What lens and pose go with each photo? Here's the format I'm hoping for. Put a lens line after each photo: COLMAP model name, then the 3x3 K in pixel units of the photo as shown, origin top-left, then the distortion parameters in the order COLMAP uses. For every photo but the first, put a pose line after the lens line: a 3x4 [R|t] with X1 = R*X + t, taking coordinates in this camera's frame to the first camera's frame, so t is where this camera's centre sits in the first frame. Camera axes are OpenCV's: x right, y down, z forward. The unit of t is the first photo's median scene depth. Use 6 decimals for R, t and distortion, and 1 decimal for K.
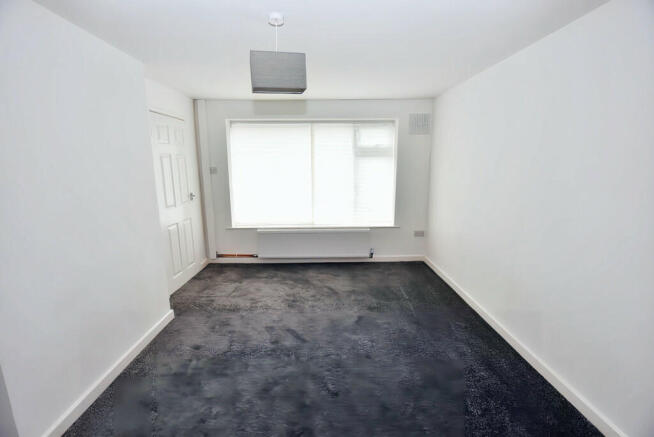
lens RADIAL K [[291.6, 0, 327.0], [0, 291.6, 218.5], [0, 0, 1]] dist [-0.029905, 0.000631]
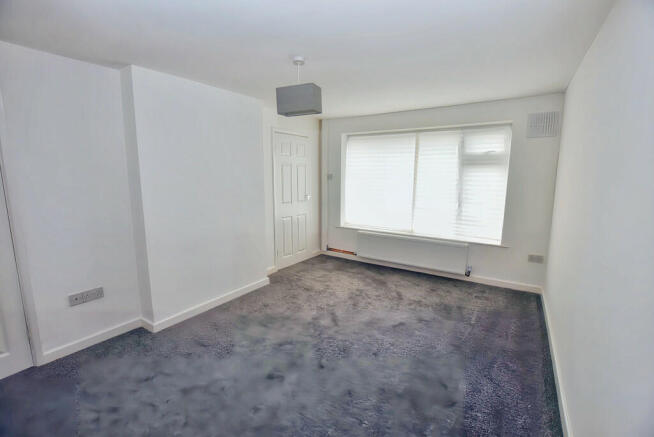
lens RADIAL K [[291.6, 0, 327.0], [0, 291.6, 218.5], [0, 0, 1]] dist [-0.029905, 0.000631]
pose [[0.822773, 0.093873, -0.560564, 0.337986], [-0.112931, 0.993603, 0.000635, 0.006711], [0.557038, 0.062782, 0.828111, 0.005123]]
